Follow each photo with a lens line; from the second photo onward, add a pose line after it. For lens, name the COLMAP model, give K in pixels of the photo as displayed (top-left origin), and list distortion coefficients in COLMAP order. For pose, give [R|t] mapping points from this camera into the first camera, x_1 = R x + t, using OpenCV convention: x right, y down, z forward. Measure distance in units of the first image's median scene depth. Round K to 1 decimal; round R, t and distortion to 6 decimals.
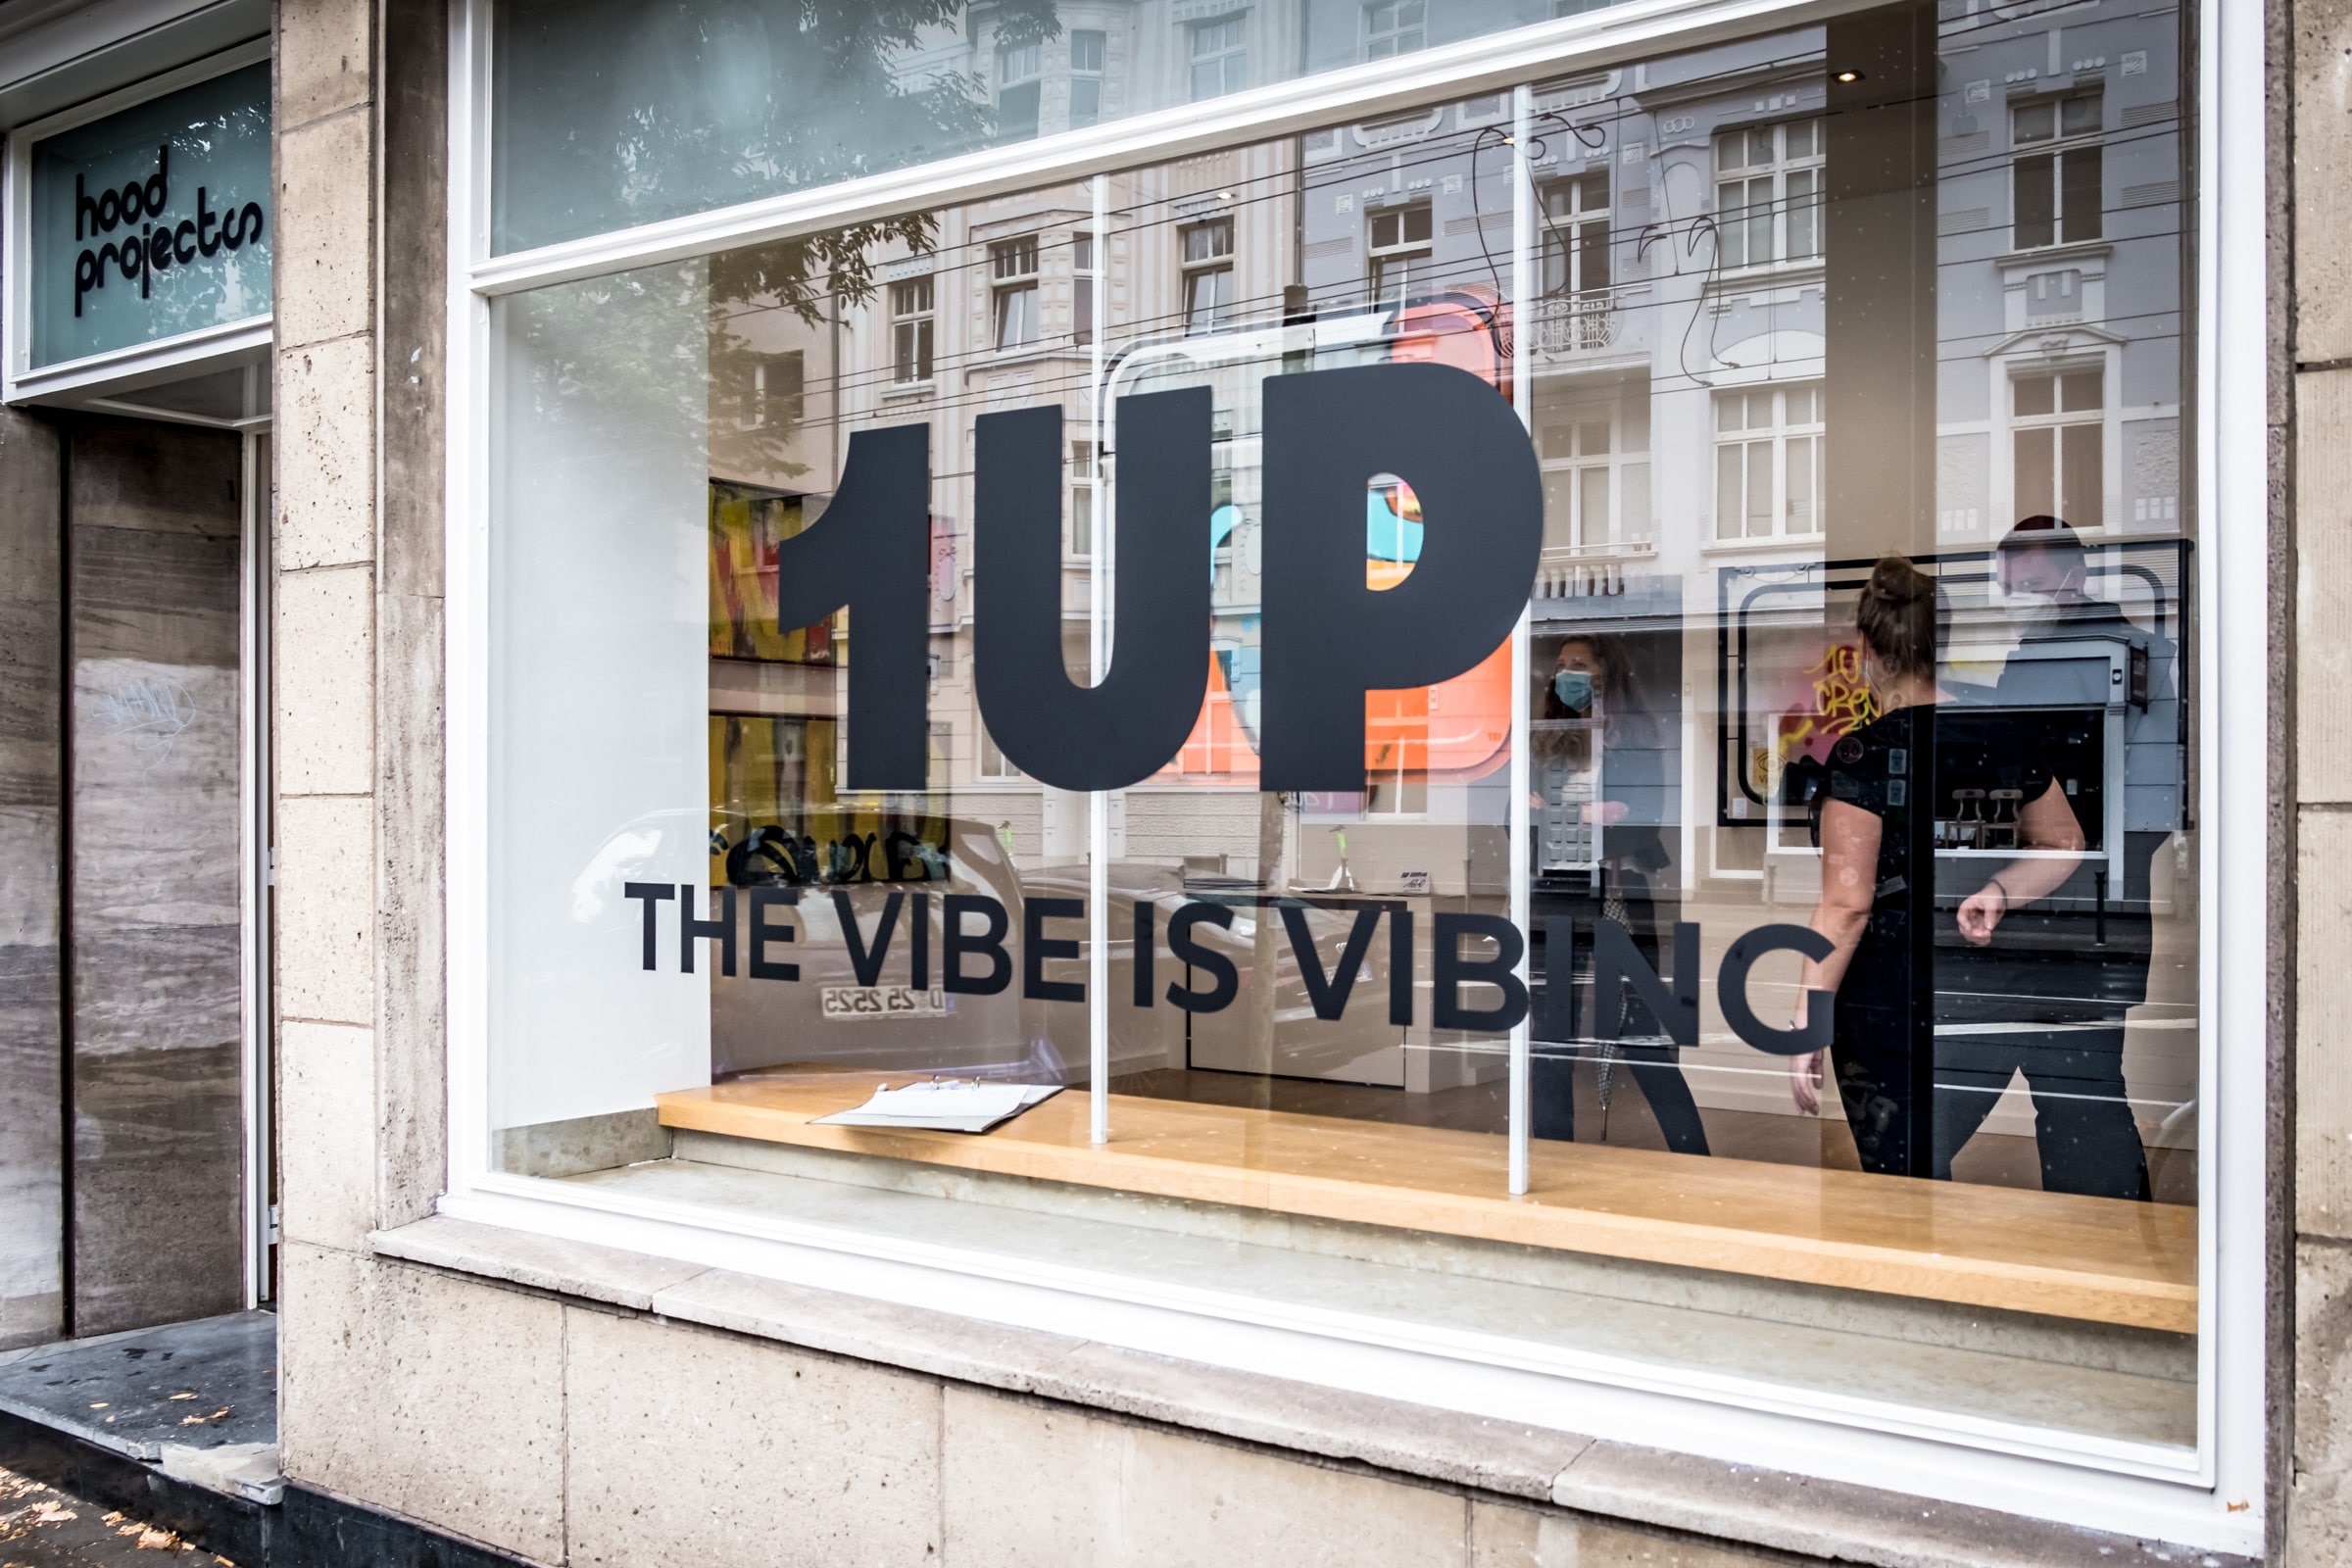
lens RADIAL K [[2060.6, 0, 1187.1], [0, 2060.6, 788.7], [0, 0, 1]] dist [-0.040696, 0.015935]
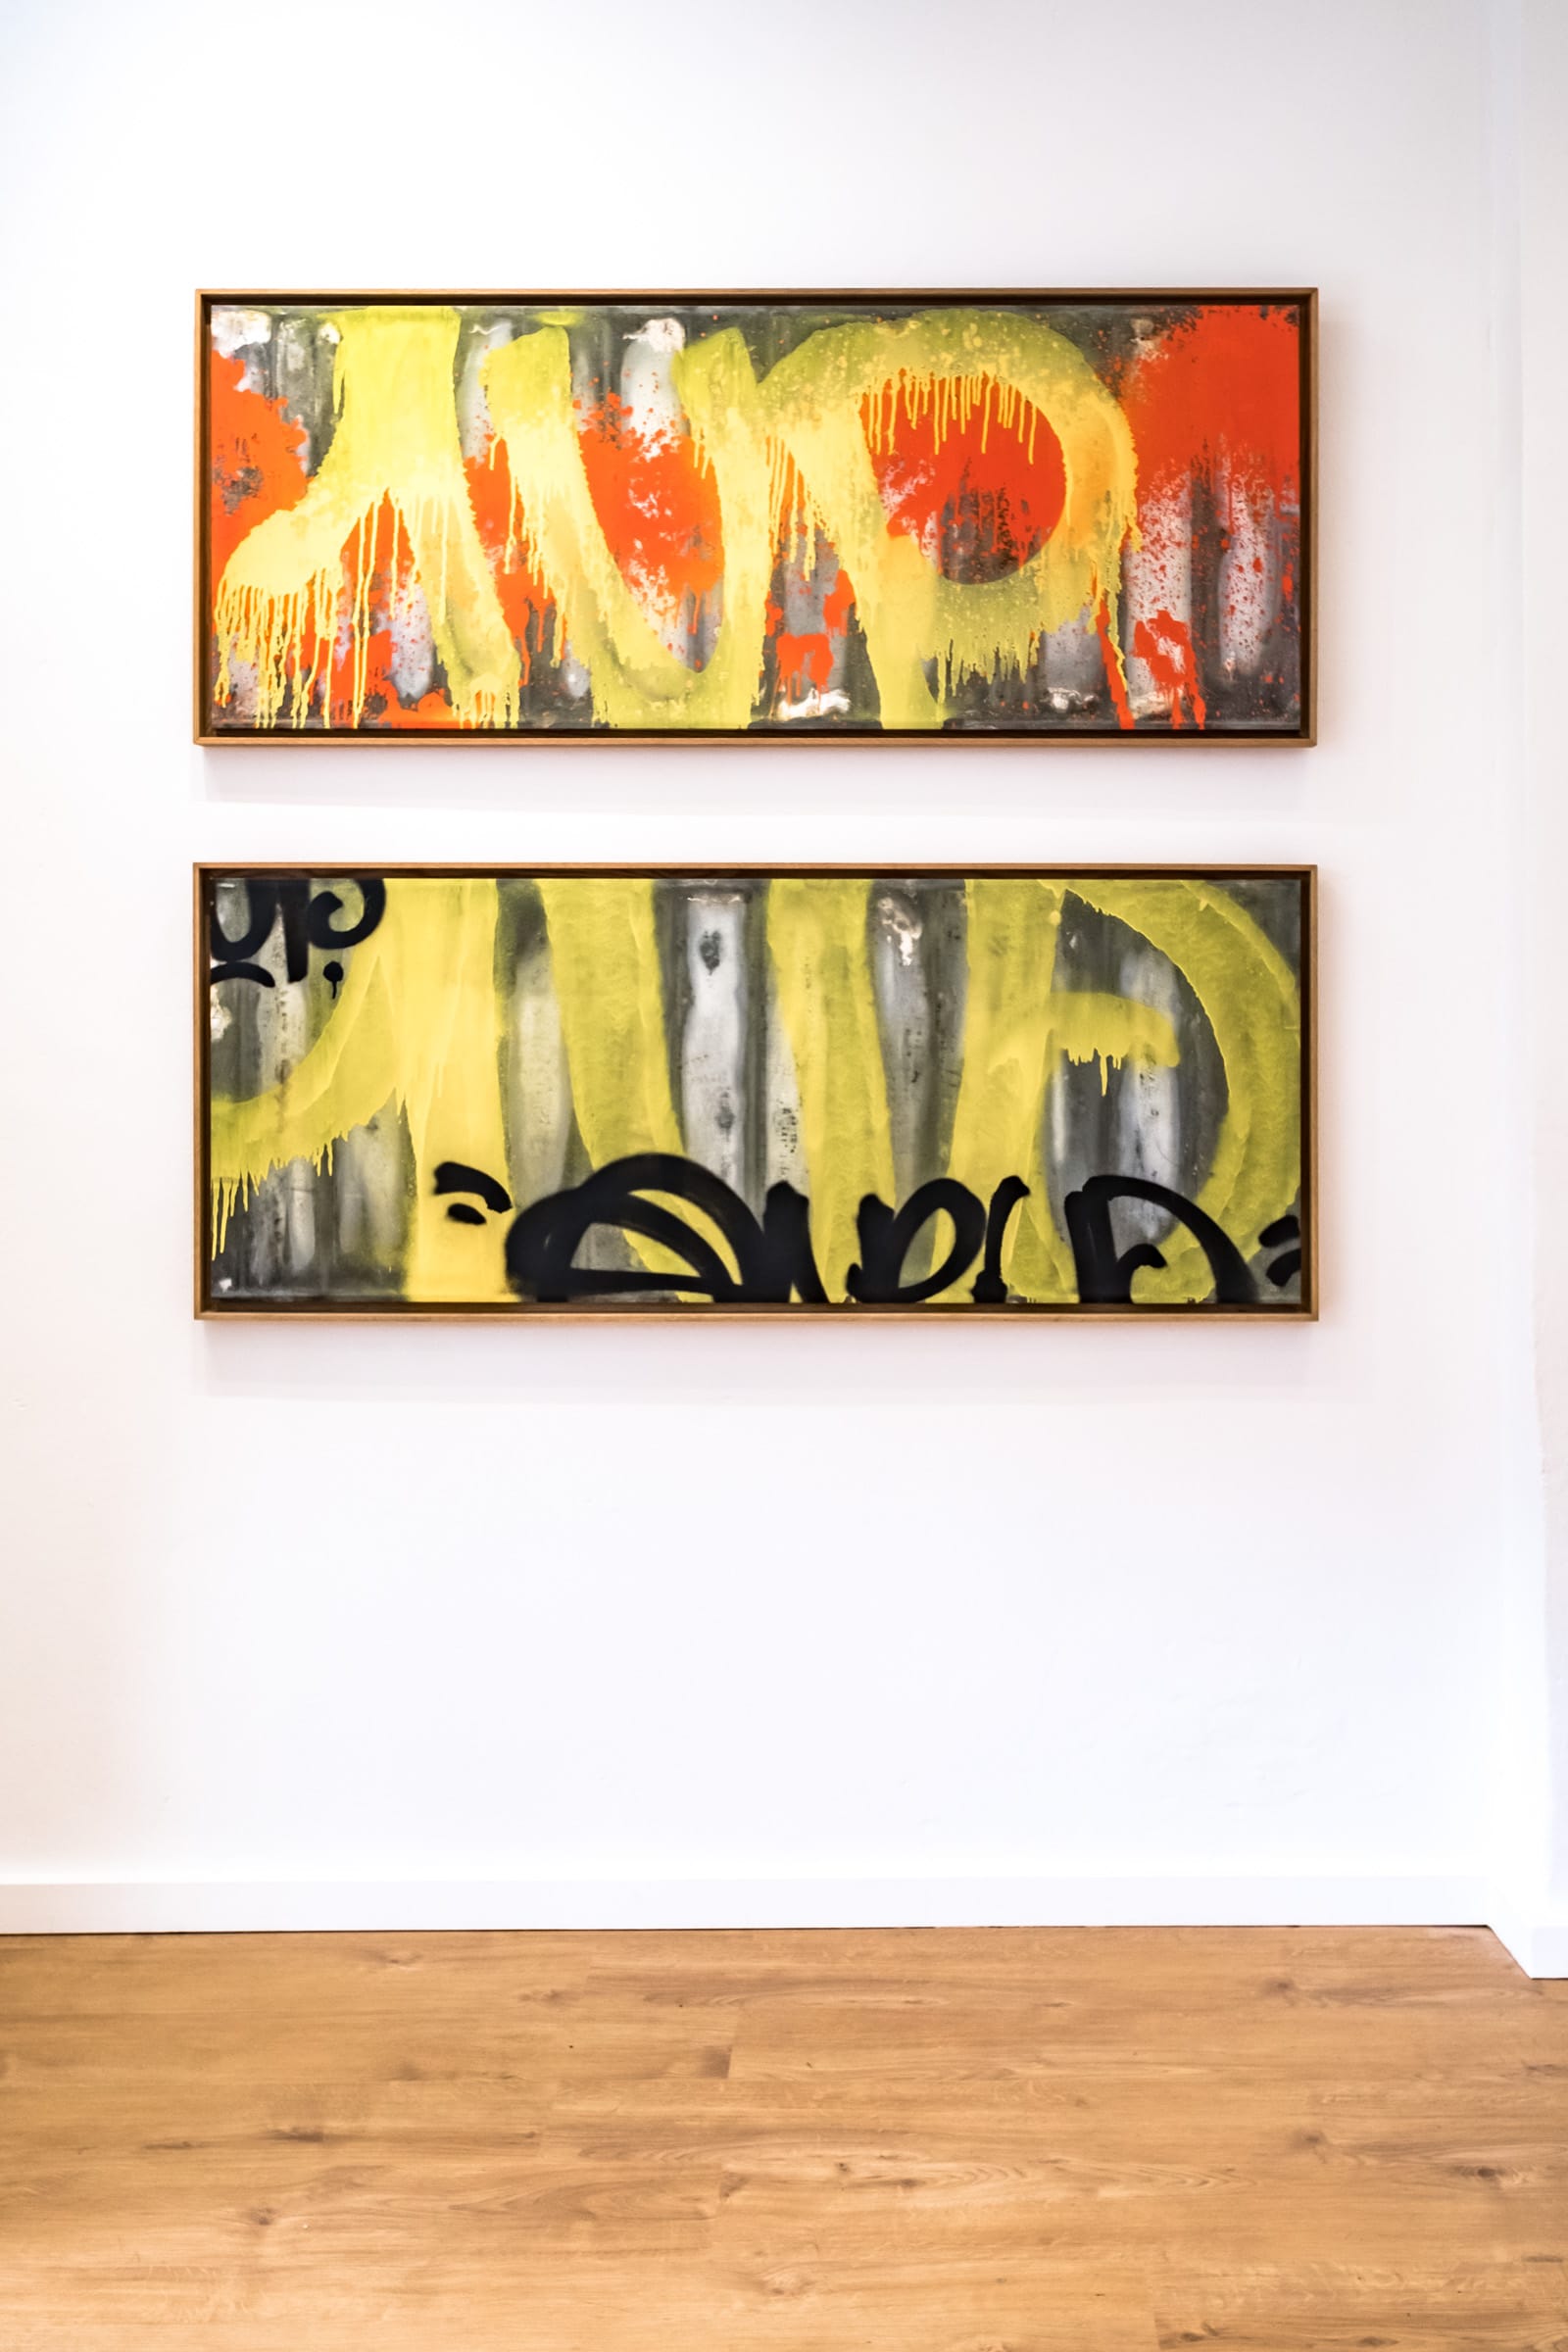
lens RADIAL K [[2005.9, 0, 803.7], [0, 2005.9, 1157.0], [0, 0, 1]] dist [0.005727, 0.010336]
pose [[0.590688, -0.012010, -0.806811, 0.416701], [0.004984, 0.999924, -0.011236, 0.078536], [0.806885, 0.002616, 0.590703, 2.714782]]
